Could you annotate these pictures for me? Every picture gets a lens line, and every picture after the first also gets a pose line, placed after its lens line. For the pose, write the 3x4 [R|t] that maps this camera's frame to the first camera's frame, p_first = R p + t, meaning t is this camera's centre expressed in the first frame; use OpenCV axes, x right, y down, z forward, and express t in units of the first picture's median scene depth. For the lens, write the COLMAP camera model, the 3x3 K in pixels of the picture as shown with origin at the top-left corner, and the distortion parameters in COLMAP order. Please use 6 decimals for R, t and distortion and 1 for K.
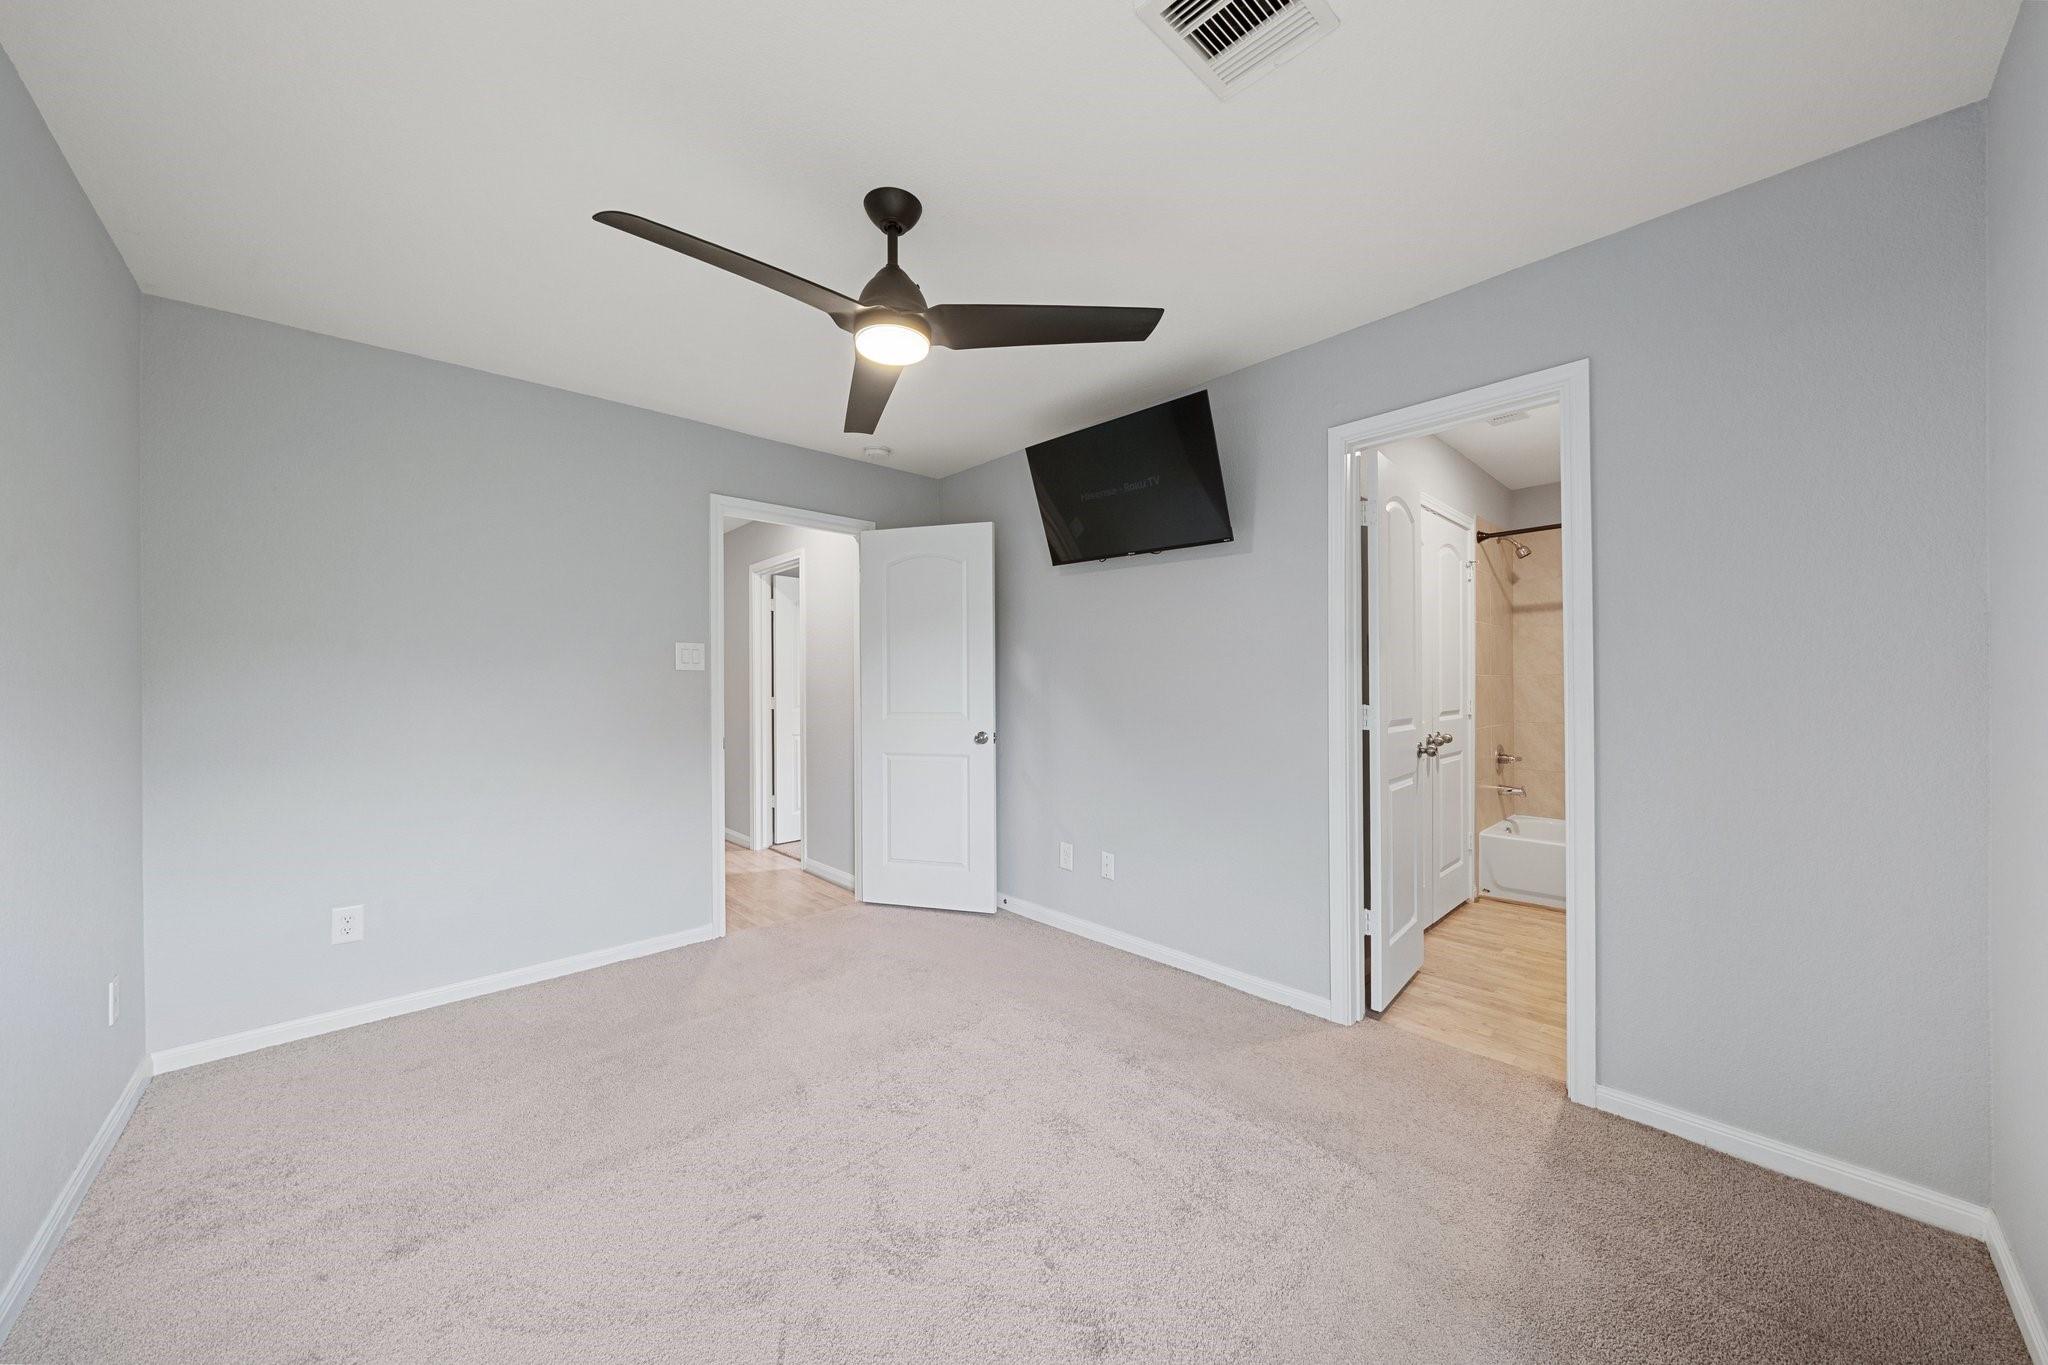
lens RADIAL K [[709.4, 0, 1020.2], [0, 709.4, 674.6], [0, 0, 1]] dist [-0.001161, 0.000172]
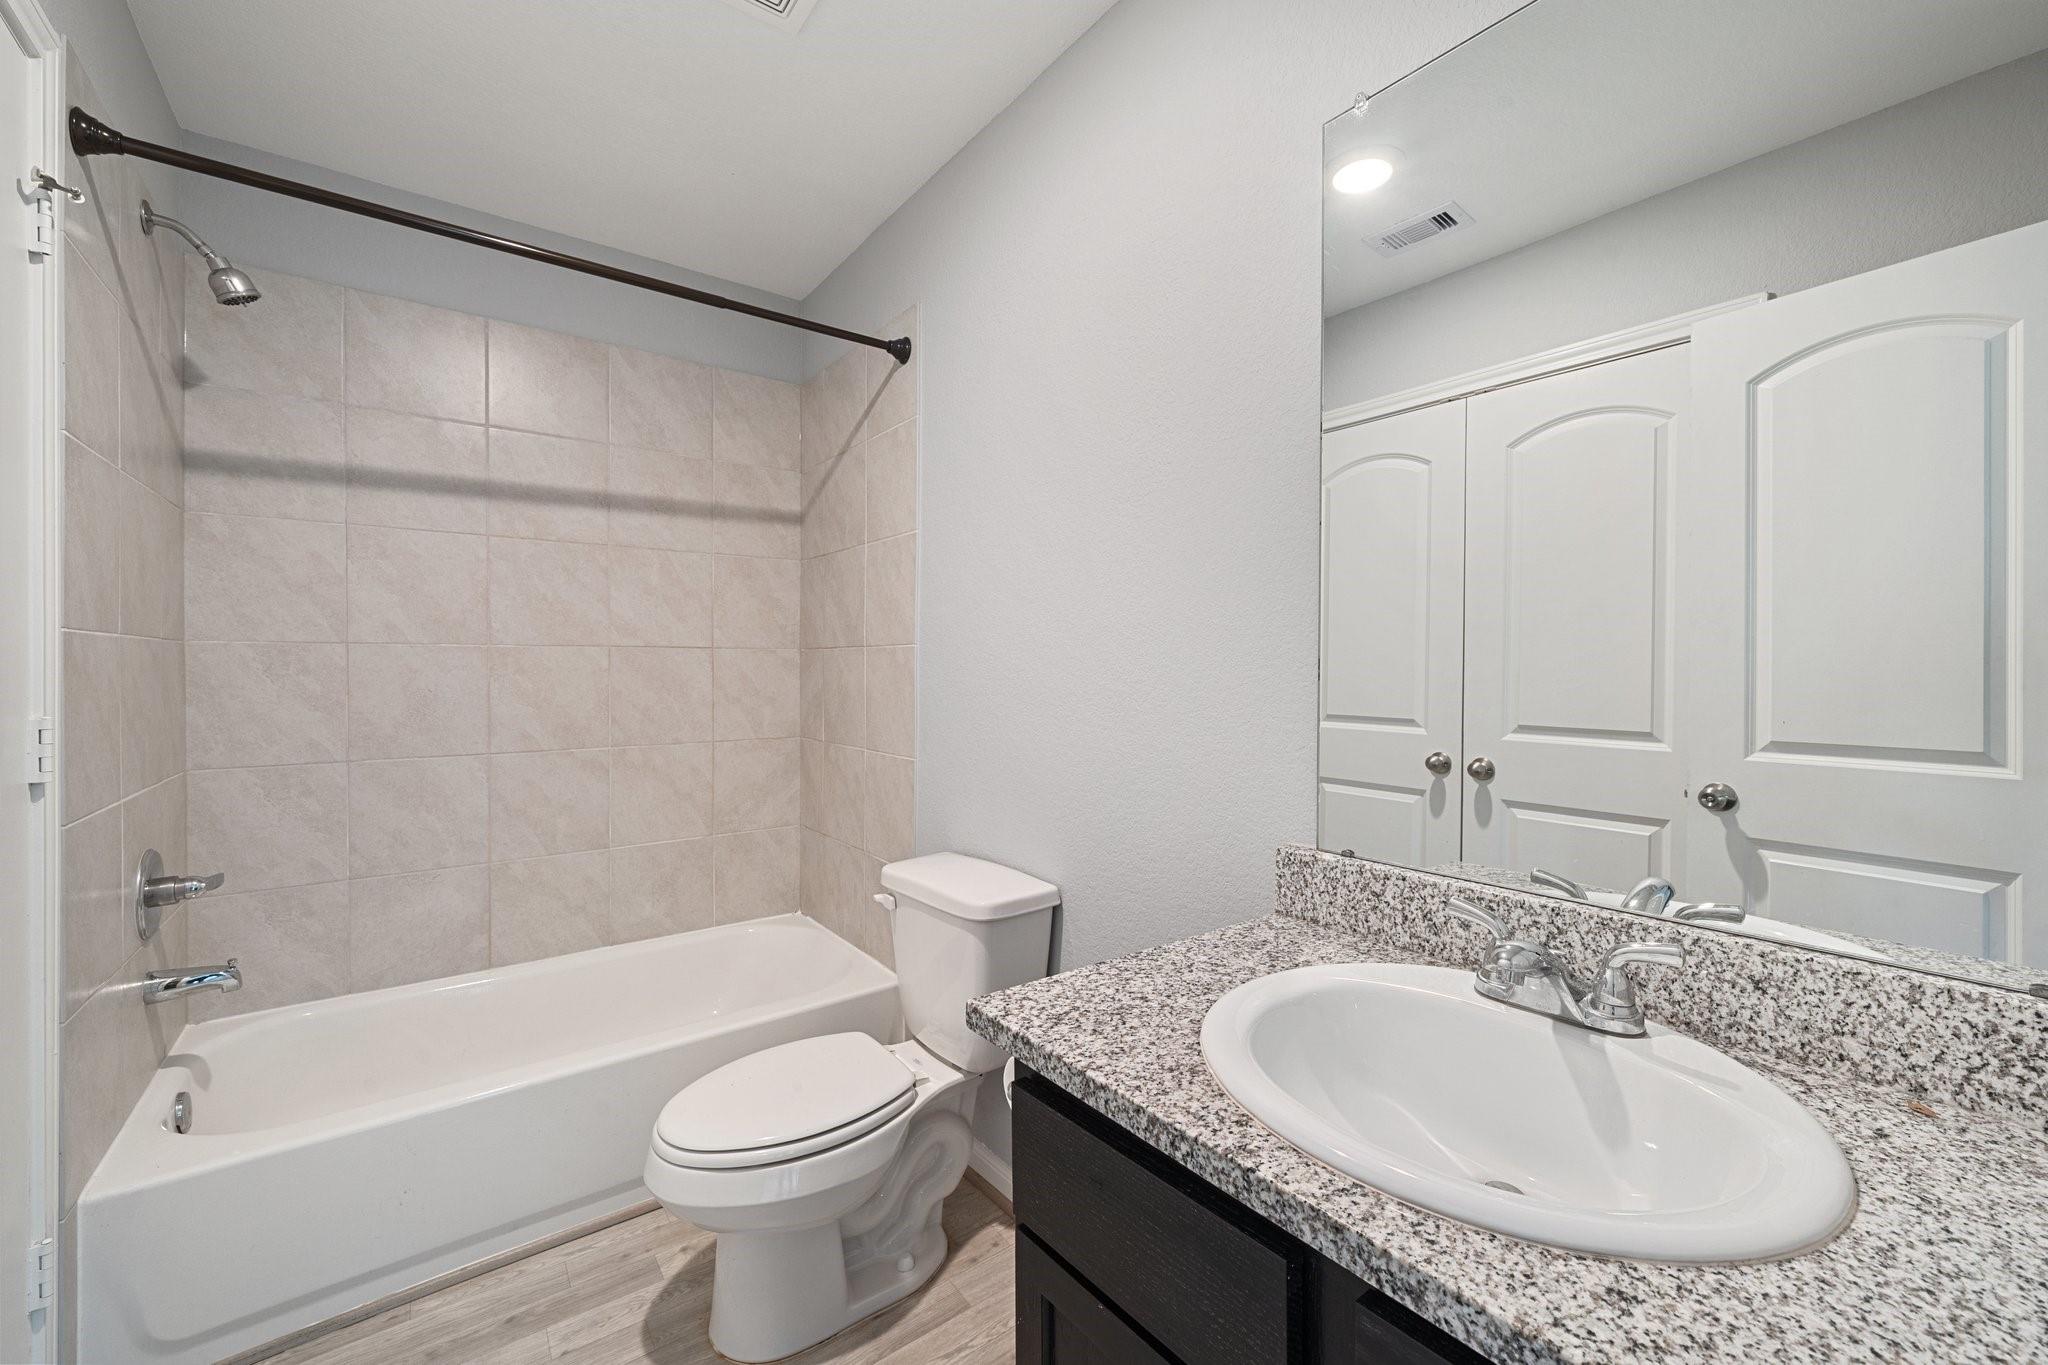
lens RADIAL K [[793.1, 0, 1021.7], [0, 793.1, 666.6], [0, 0, 1]] dist [-0.006299, -0.000197]
pose [[0.095071, 0.003222, 0.995465, 0.355737], [-0.003369, 0.999990, -0.002915, 0.014897], [-0.995465, -0.003076, 0.095081, 0.568567]]
